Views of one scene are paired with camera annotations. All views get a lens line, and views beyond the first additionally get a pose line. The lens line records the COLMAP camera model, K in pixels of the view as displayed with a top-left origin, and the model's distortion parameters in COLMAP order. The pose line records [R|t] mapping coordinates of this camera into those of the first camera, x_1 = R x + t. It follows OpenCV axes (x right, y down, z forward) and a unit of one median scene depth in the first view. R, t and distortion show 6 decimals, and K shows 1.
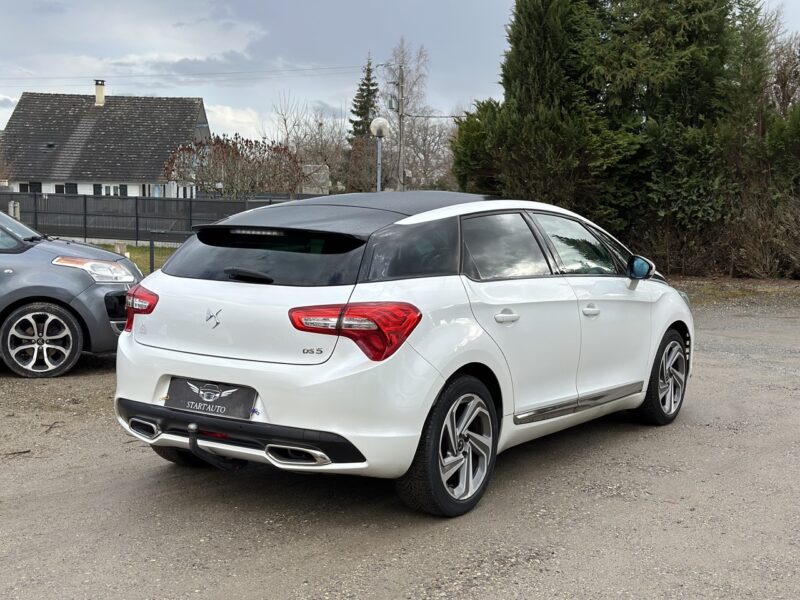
lens RADIAL K [[1075.5, 0, 388.3], [0, 1075.5, 301.8], [0, 0, 1]] dist [0.115645, -0.014209]
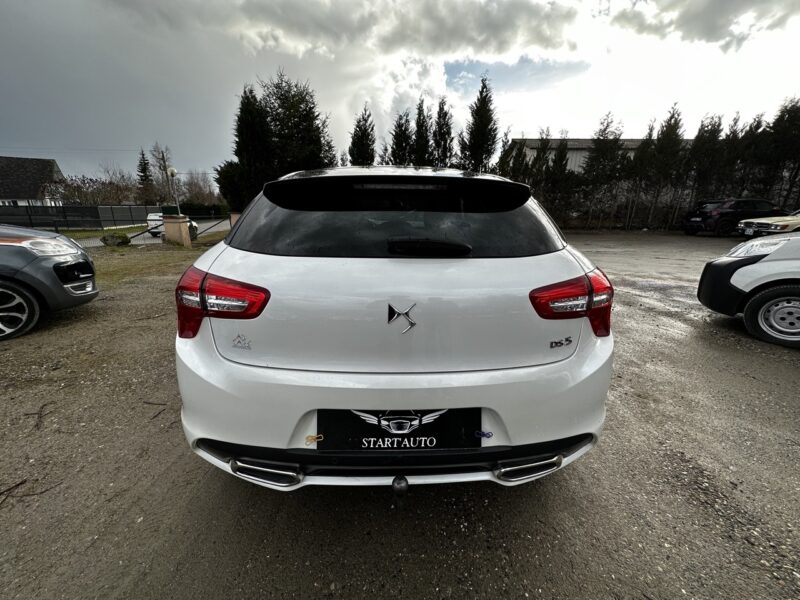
lens RADIAL K [[317.5, 0, 398.2], [0, 317.5, 298.7], [0, 0, 1]] dist [-0.002573, 0.000294]
pose [[0.811410, -0.169390, 0.559393, -0.176955], [0.061757, 0.976573, 0.206136, -0.023776], [-0.581205, -0.132714, 0.802862, 0.557624]]
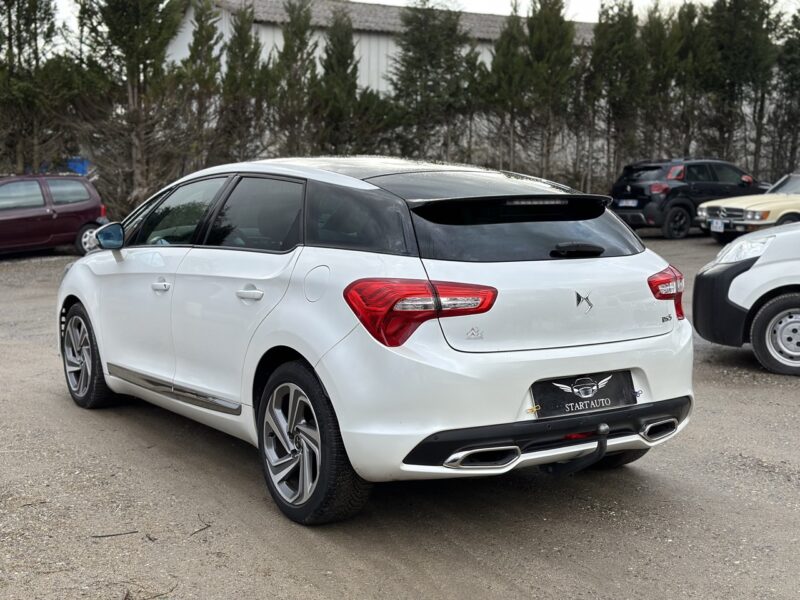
lens RADIAL K [[1075.5, 0, 388.3], [0, 1075.5, 301.8], [0, 0, 1]] dist [0.115645, -0.014209]
pose [[0.392857, -0.119618, 0.911787, -0.666824], [0.092624, 0.991609, 0.090181, -0.050968], [-0.914923, 0.049025, 0.400640, 0.523317]]
